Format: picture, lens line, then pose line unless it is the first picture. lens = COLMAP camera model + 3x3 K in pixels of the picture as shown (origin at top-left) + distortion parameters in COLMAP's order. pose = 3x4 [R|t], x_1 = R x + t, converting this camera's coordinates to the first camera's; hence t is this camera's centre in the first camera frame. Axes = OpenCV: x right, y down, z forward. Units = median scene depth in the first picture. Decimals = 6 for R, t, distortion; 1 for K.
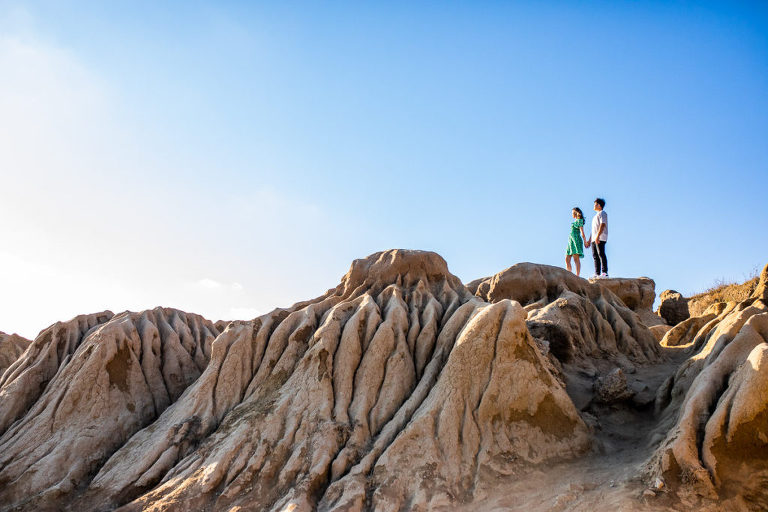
lens RADIAL K [[775.3, 0, 384.0], [0, 775.3, 256.0], [0, 0, 1]] dist [-0.080547, 0.003396]
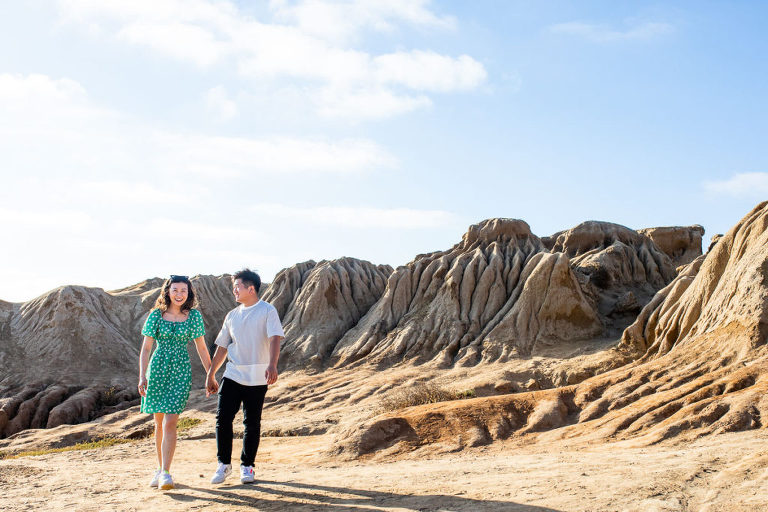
lens RADIAL K [[775.3, 0, 384.0], [0, 775.3, 256.0], [0, 0, 1]] dist [-0.080547, 0.003396]
pose [[0.988224, -0.016354, -0.152140, 0.032066], [0.028856, 0.996350, 0.080332, -0.078034], [0.150271, -0.083776, 0.985089, -0.695309]]
